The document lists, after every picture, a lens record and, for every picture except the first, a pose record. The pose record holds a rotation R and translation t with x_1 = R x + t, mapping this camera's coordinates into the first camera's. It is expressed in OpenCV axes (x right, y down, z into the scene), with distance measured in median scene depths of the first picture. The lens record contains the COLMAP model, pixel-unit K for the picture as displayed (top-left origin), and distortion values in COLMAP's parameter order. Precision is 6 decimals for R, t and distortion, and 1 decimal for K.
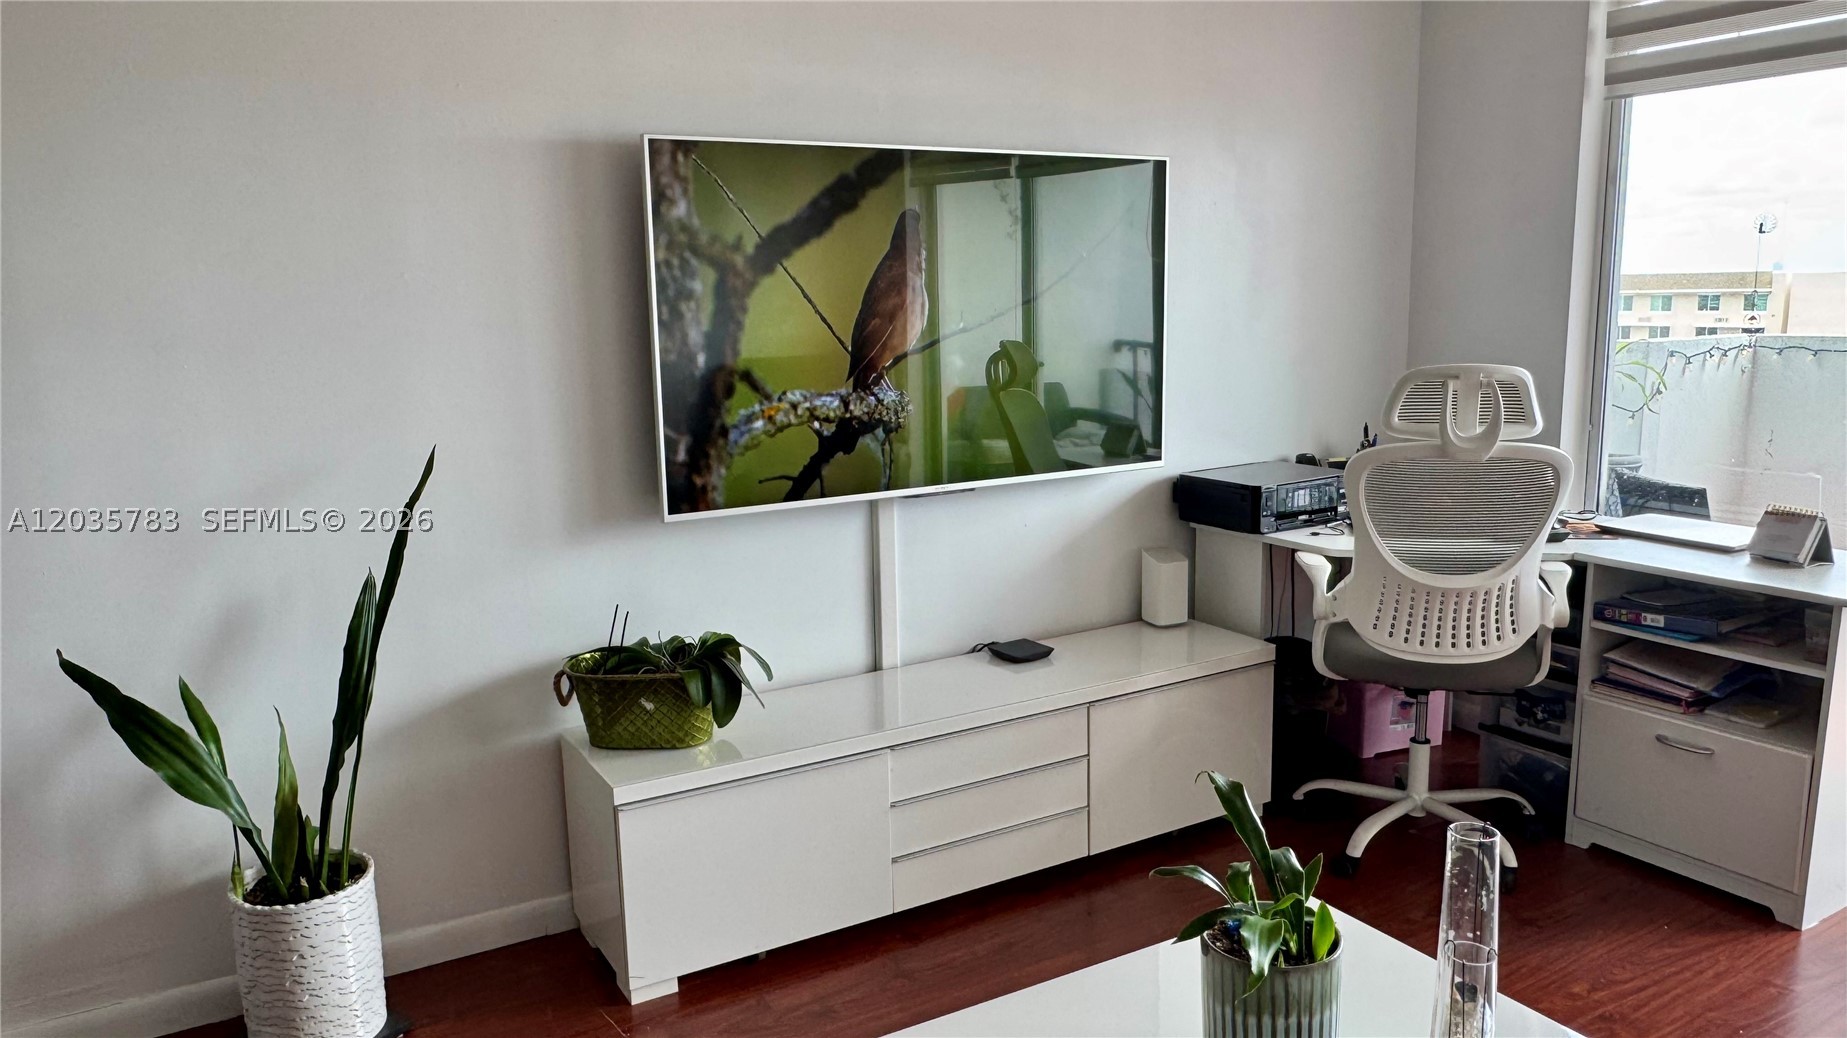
lens RADIAL K [[1322.5, 0, 923.5], [0, 1322.5, 519.0], [0, 0, 1]] dist [0.054709, 0.000646]
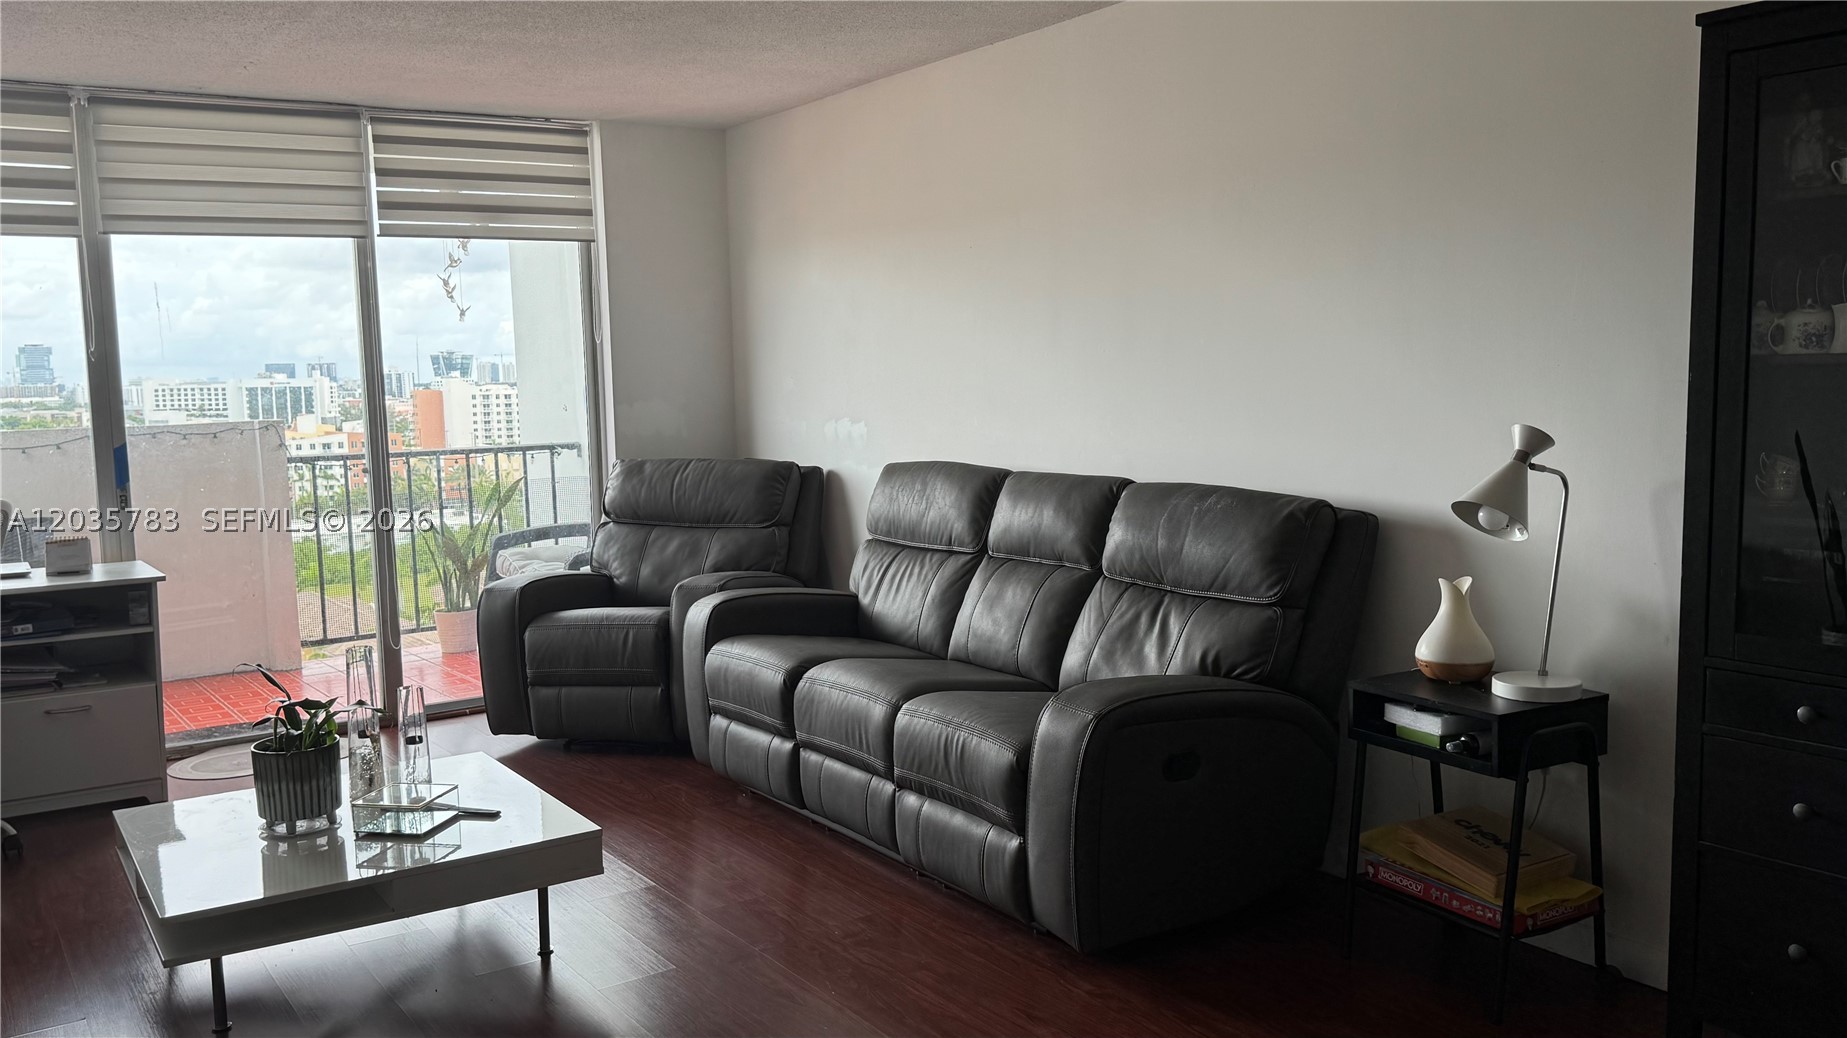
lens RADIAL K [[1519.1, 0, 925.4], [0, 1519.1, 525.3], [0, 0, 1]] dist [0.173544, -0.312226]
pose [[-0.047285, -0.081140, 0.995580, -0.978848], [0.198125, 0.976131, 0.088965, 0.013636], [-0.979036, 0.201456, -0.030080, 0.137723]]
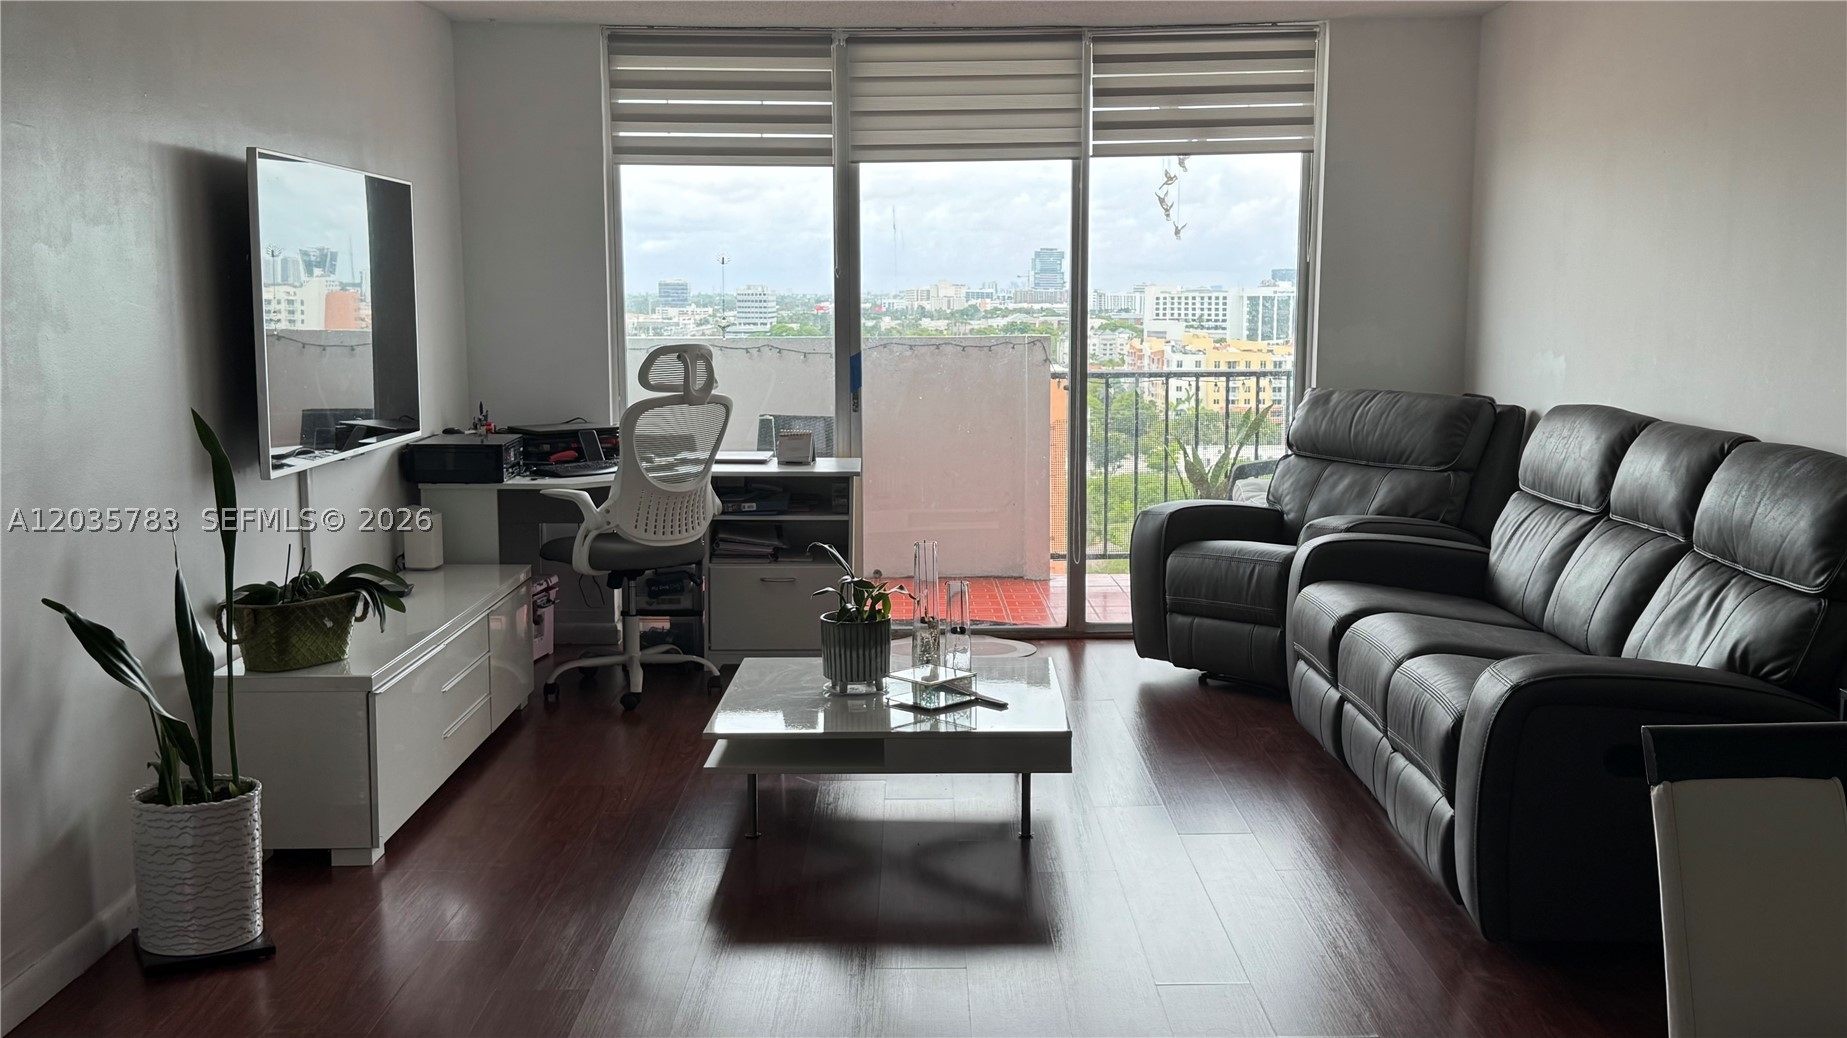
lens RADIAL K [[1835.5, 0, 923.5], [0, 1835.5, 519.0], [0, 0, 1]] dist [0.290254, -0.929660]
pose [[0.513561, -0.085957, 0.853737, -1.135892], [0.141215, 0.989870, 0.014716, 0.081960], [-0.846353, 0.113003, 0.520497, -0.281353]]
